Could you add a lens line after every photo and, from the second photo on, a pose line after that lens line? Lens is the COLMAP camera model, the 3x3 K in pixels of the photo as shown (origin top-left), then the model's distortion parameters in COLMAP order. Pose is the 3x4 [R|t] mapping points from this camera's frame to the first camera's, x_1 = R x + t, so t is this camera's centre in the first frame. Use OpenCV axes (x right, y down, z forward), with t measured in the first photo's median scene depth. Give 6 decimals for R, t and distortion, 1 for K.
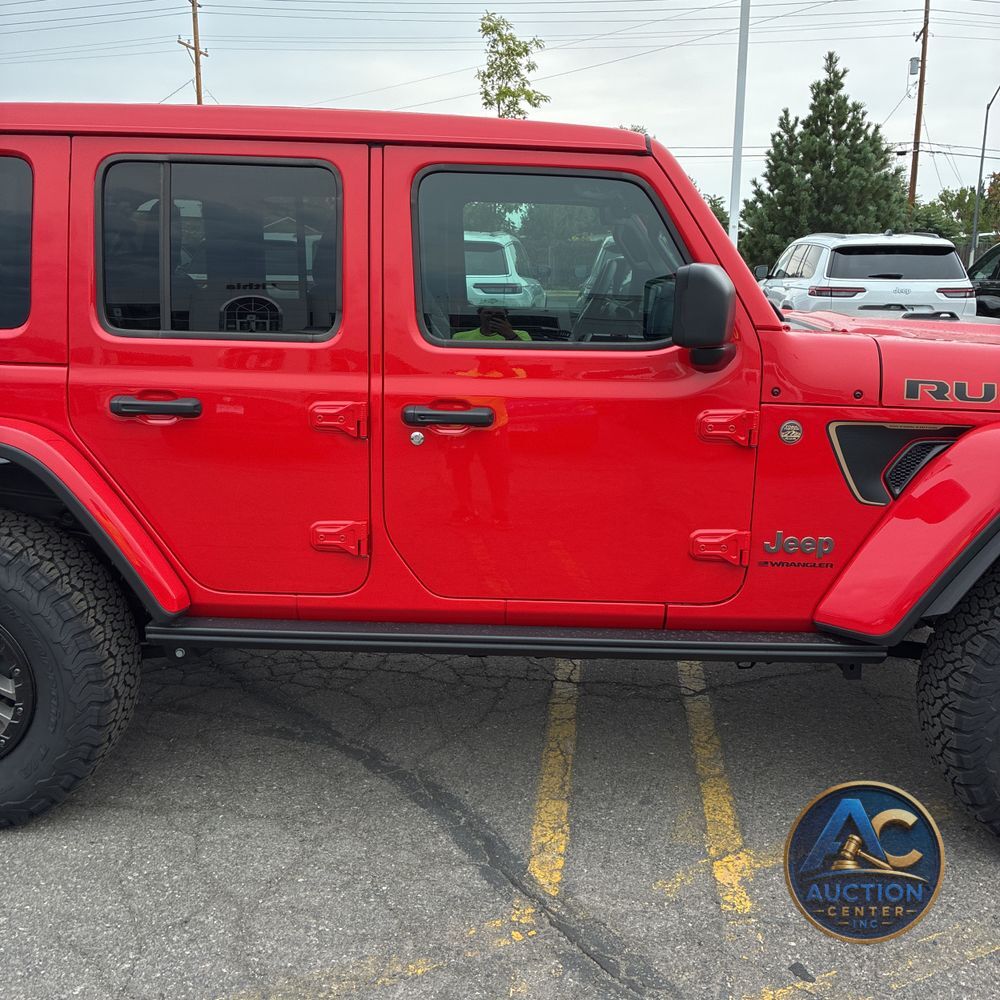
lens RADIAL K [[1020.2, 0, 481.8], [0, 1020.2, 496.5], [0, 0, 1]] dist [0.009783, 0.009047]
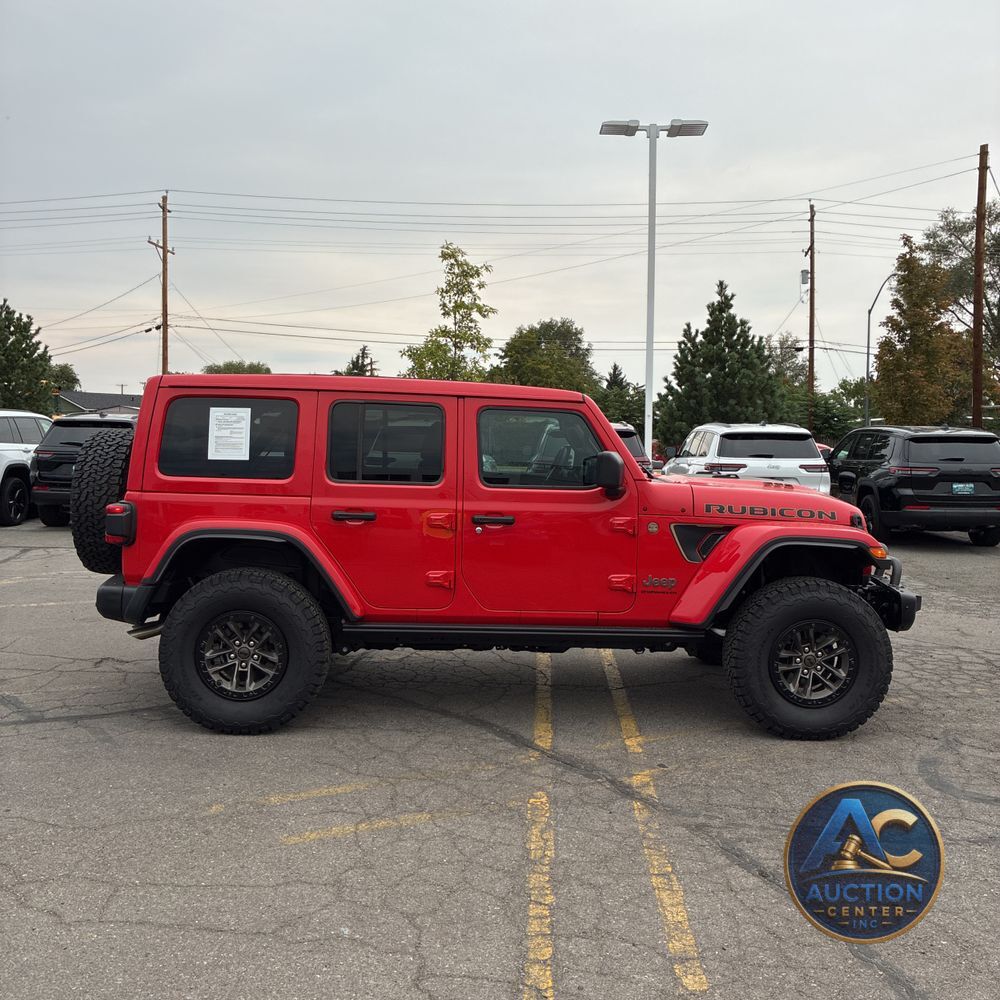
lens RADIAL K [[1012.5, 0, 503.4], [0, 1012.5, 495.6], [0, 0, 1]] dist [0.056591, -0.036178]
pose [[0.996566, 0.001922, 0.082784, -0.027108], [0.012173, 0.985469, -0.169420, 0.033010], [-0.081907, 0.169846, 0.982061, -0.156029]]
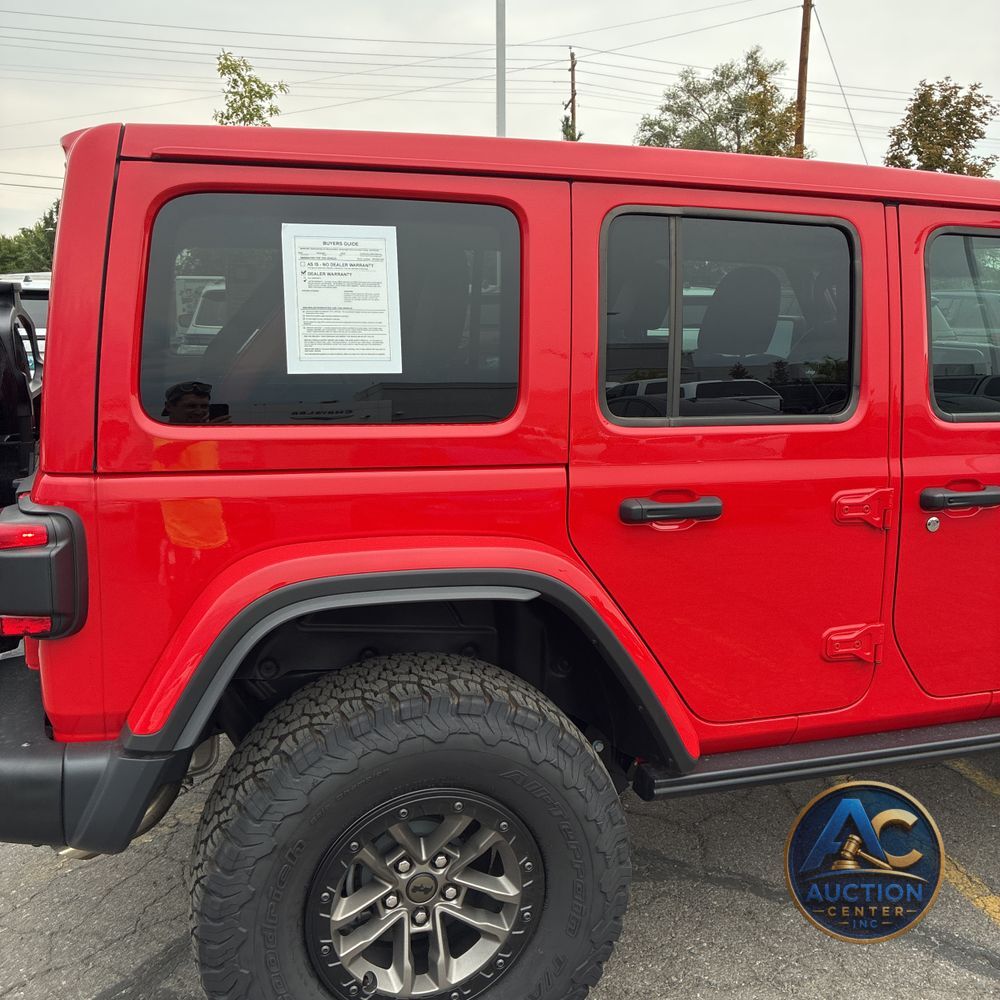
lens RADIAL K [[1022.0, 0, 504.2], [0, 1022.0, 493.4], [0, 0, 1]] dist [0.016675, 0.016051]
pose [[0.938809, -0.064339, 0.338375, -0.105556], [0.079977, 0.996268, -0.032463, -0.012414], [-0.335023, 0.057539, 0.940451, 0.039572]]
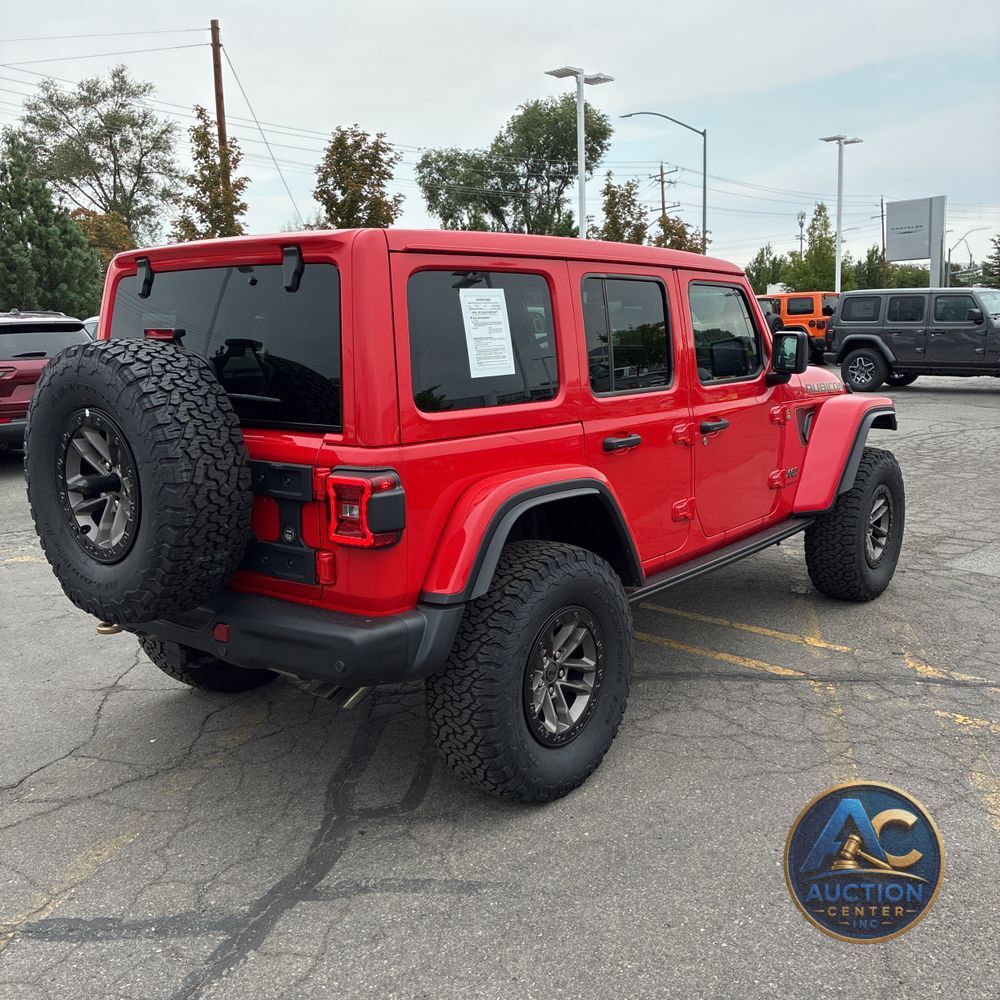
lens RADIAL K [[1022.0, 0, 504.2], [0, 1022.0, 493.4], [0, 0, 1]] dist [0.016675, 0.016051]
pose [[0.595079, -0.161722, 0.787227, -0.232239], [0.216171, 0.975653, 0.037024, -0.015594], [-0.774049, 0.148144, 0.615550, 0.034093]]
